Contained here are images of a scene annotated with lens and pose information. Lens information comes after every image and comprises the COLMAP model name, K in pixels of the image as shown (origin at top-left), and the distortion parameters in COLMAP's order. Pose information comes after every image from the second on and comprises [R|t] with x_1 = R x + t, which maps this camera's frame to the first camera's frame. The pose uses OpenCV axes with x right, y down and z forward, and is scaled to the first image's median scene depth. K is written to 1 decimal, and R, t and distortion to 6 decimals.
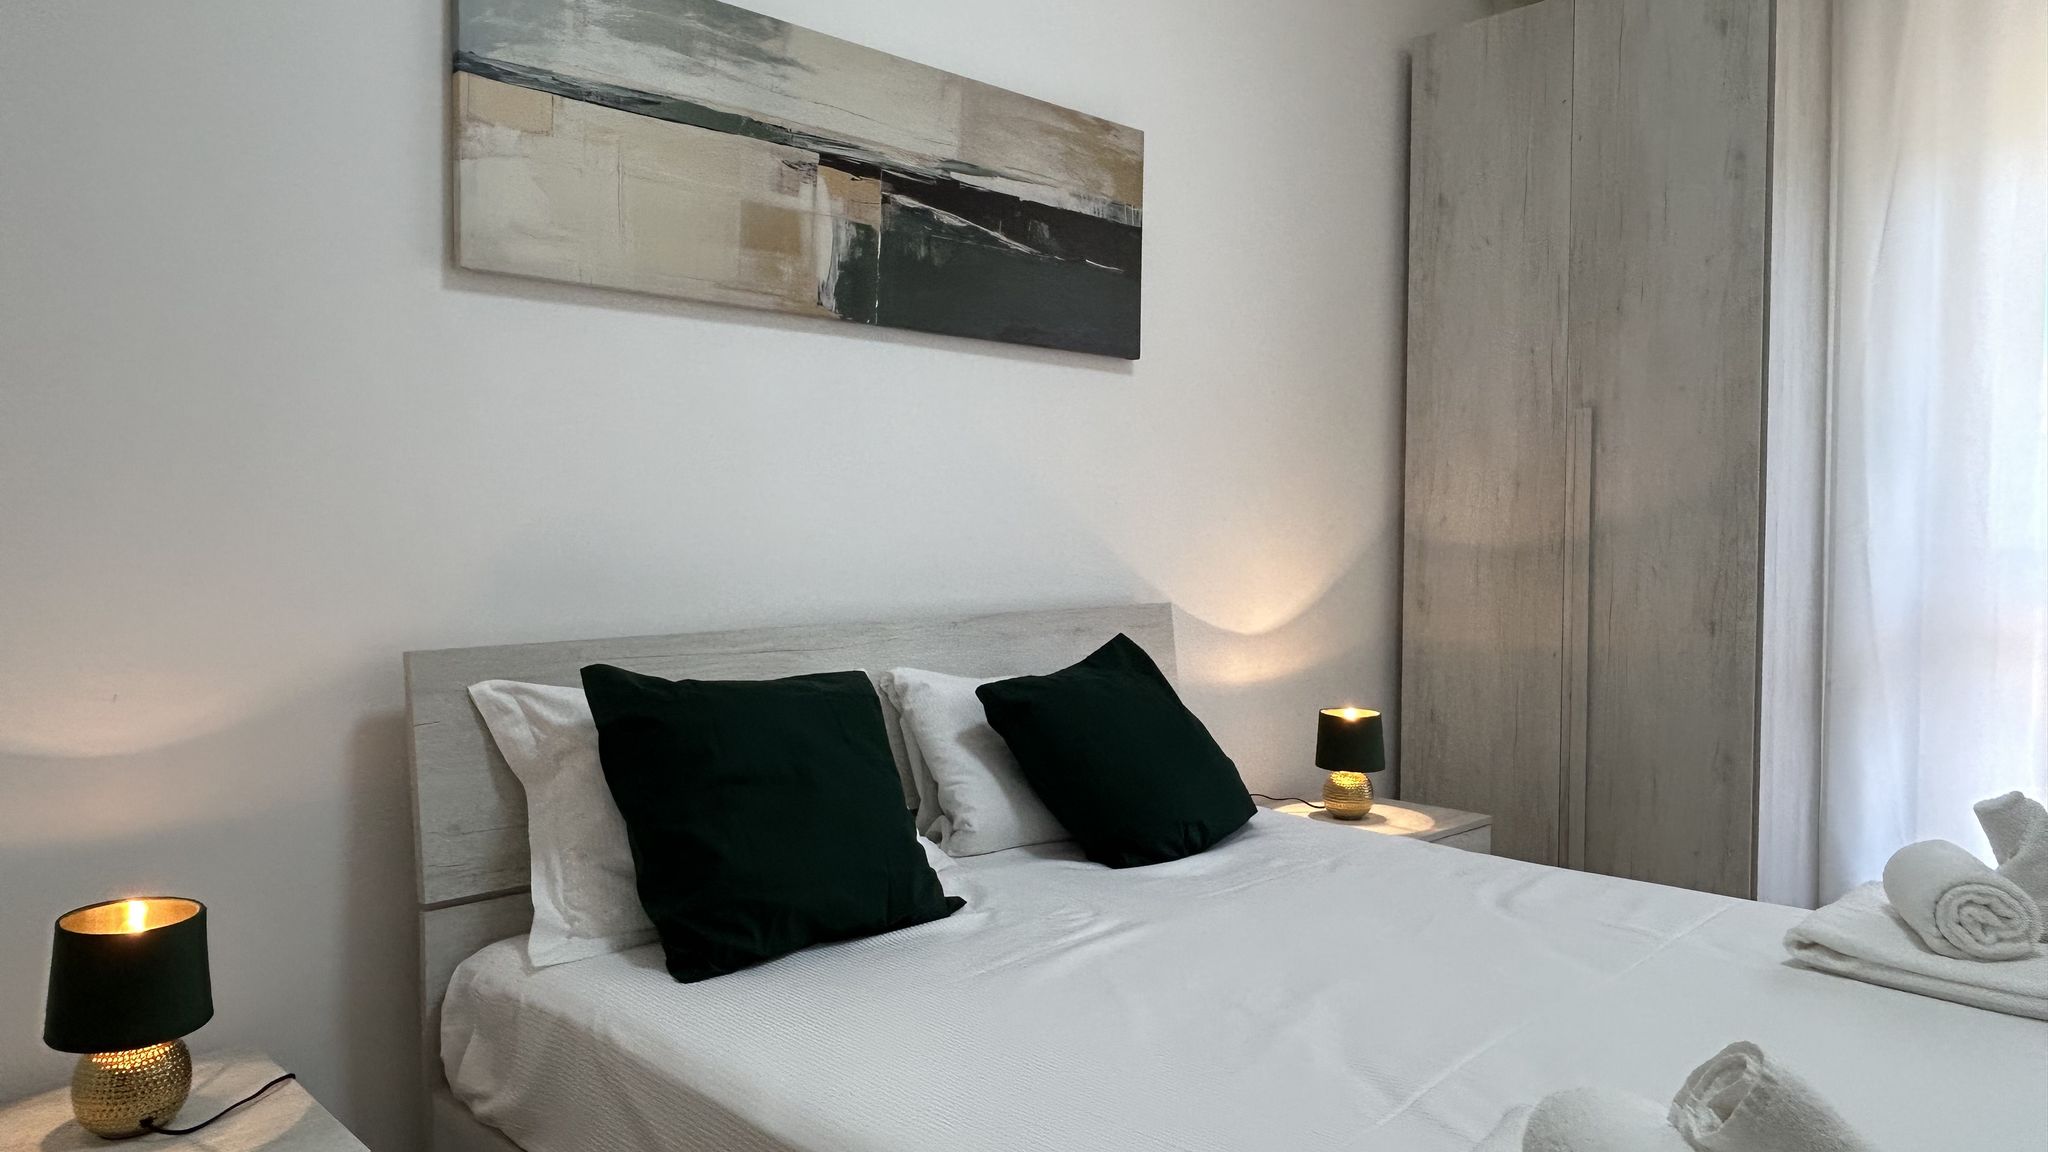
lens RADIAL K [[1363.1, 0, 1034.9], [0, 1363.1, 575.9], [0, 0, 1]] dist [0.002133, -0.007926]
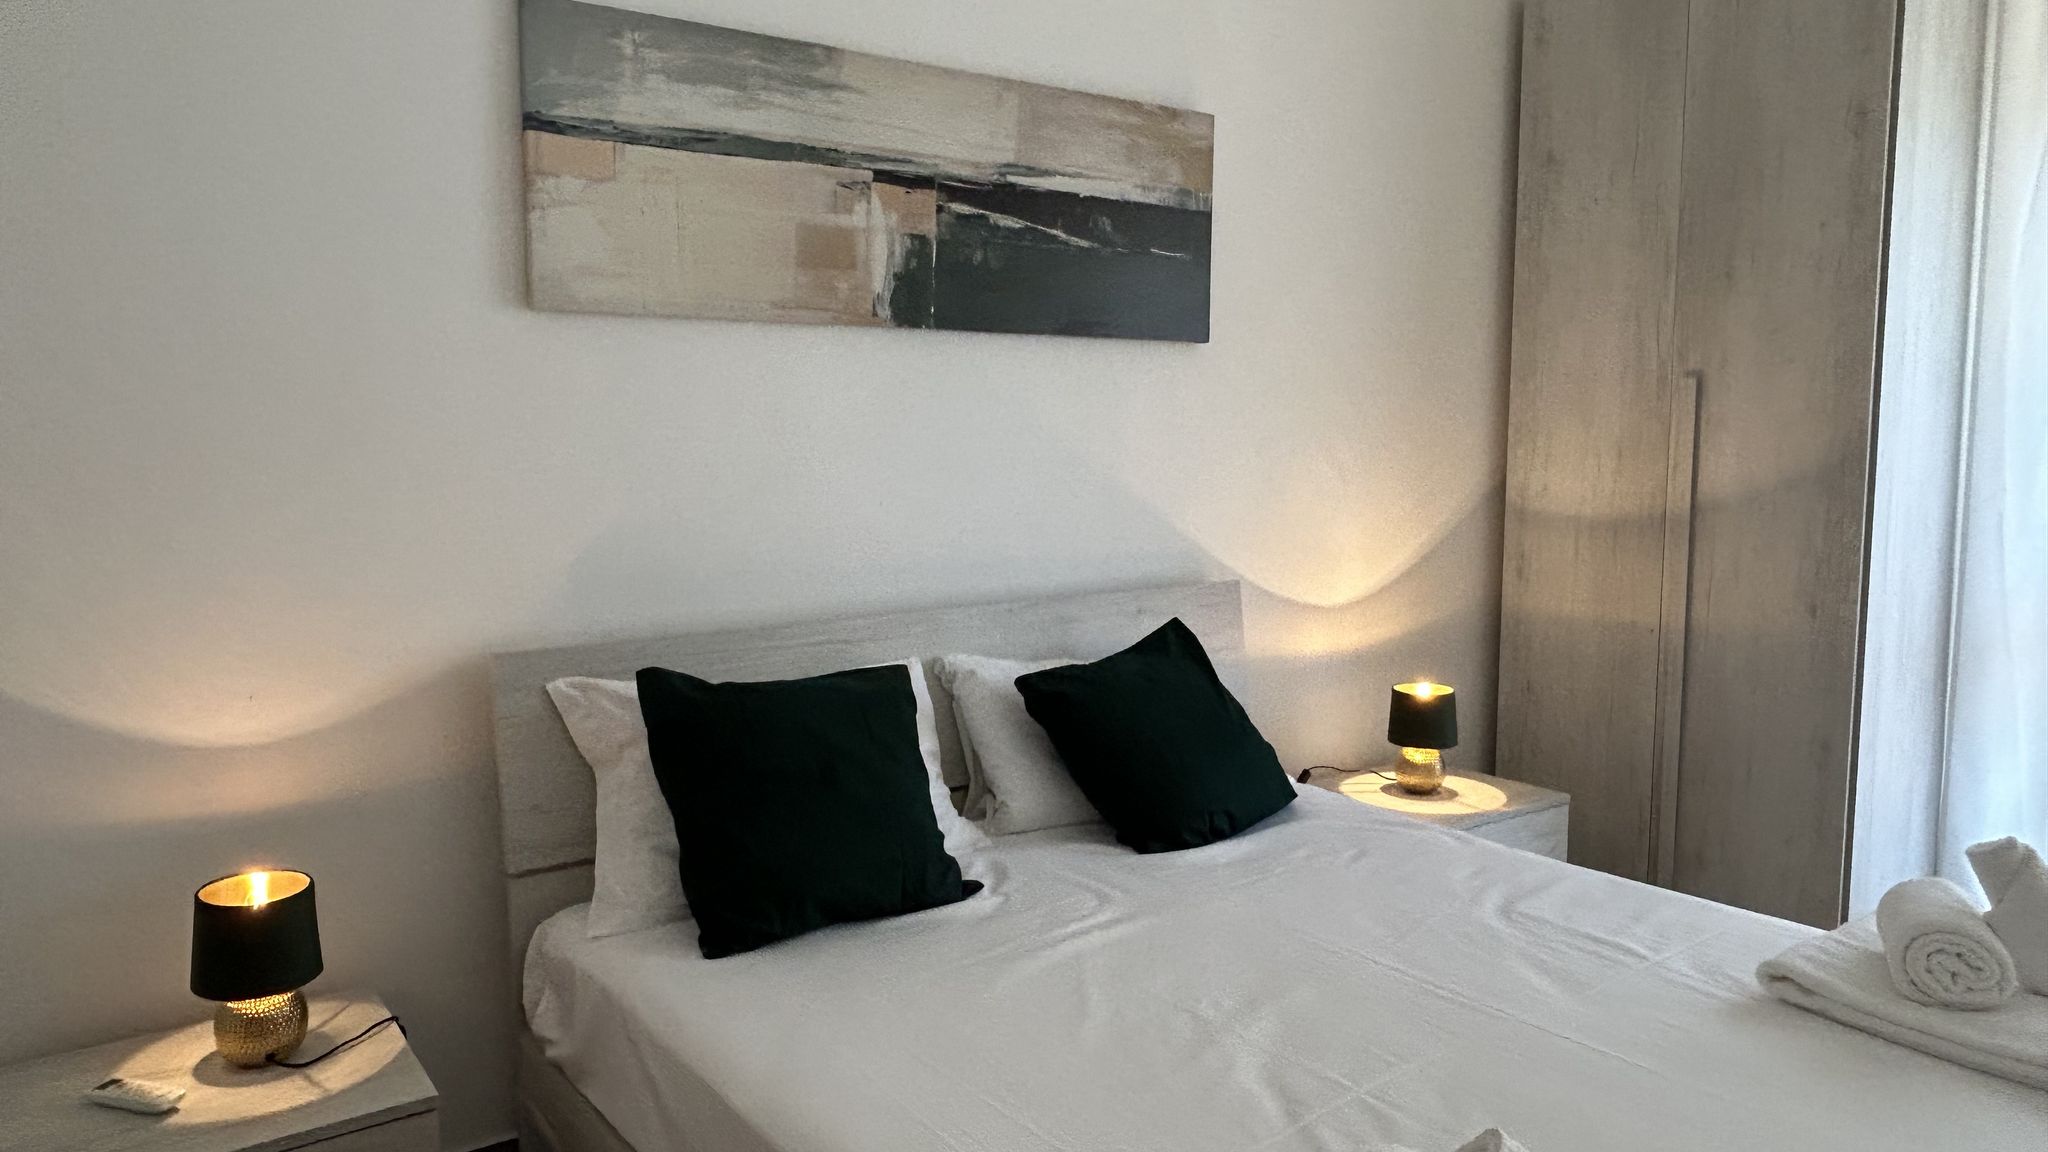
lens RADIAL K [[1363.1, 0, 1025.4], [0, 1363.1, 567.9], [0, 0, 1]] dist [0.002133, -0.007926]
pose [[0.988365, 0.010327, -0.151748, 0.121673], [-0.000622, 0.997958, 0.063868, -0.070456], [0.152098, -0.063031, 0.986354, -0.043337]]
